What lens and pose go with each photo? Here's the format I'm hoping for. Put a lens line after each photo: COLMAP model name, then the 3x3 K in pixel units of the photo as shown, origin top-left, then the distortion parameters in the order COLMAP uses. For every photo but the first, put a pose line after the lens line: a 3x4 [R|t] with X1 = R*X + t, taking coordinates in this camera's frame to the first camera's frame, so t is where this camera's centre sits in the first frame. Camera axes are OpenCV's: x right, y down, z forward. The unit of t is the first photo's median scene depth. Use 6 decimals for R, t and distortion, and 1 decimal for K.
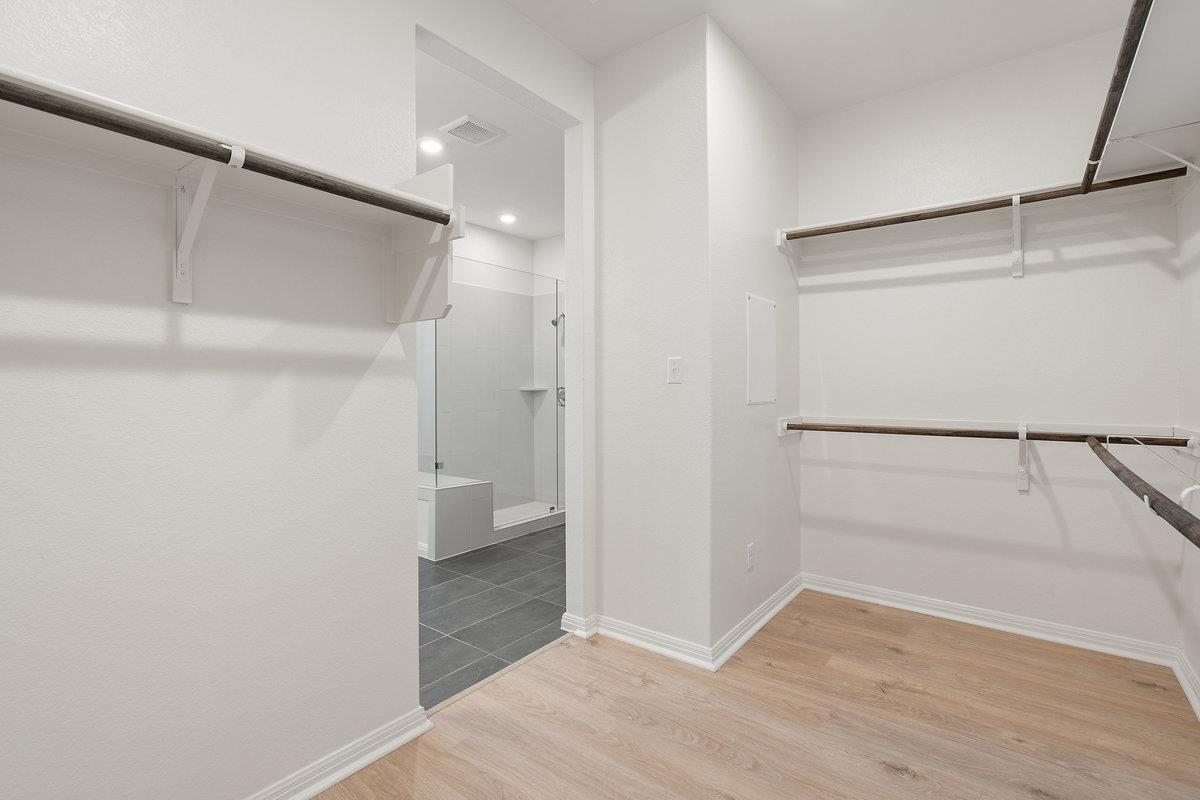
lens RADIAL K [[557.4, 0, 598.2], [0, 557.4, 387.7], [0, 0, 1]] dist [-0.000945, -0.000314]
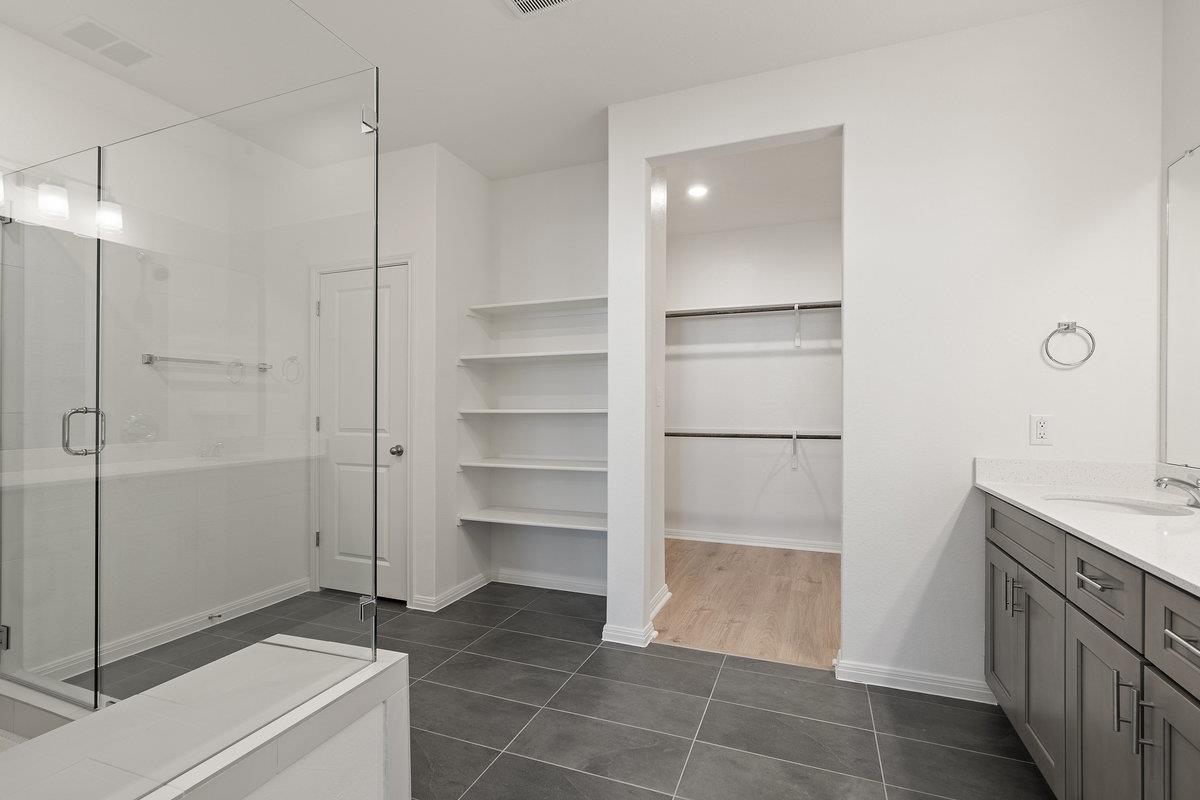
lens RADIAL K [[549.0, 0, 597.3], [0, 549.0, 405.0], [0, 0, 1]] dist [0.001313, 0.000217]
pose [[-0.267713, 0.007918, 0.963466, -1.178302], [0.003804, 0.999967, -0.007161, -0.005764], [-0.963491, 0.001748, -0.267735, 1.568962]]
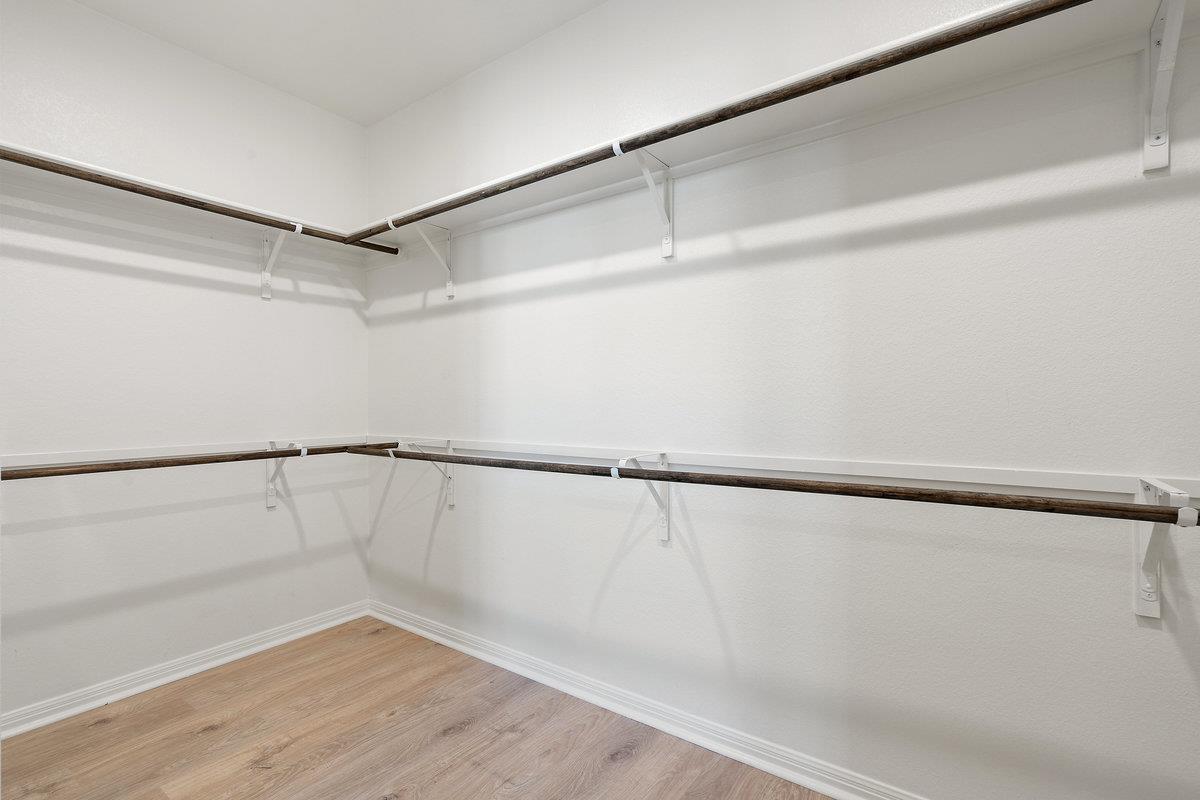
lens RADIAL K [[549.0, 0, 597.3], [0, 549.0, 405.0], [0, 0, 1]] dist [0.001313, 0.000217]
pose [[-0.031813, -0.001794, 0.999492, -0.306468], [0.006358, 0.999978, 0.001998, -0.002340], [-0.999474, 0.006419, -0.031801, 0.480391]]
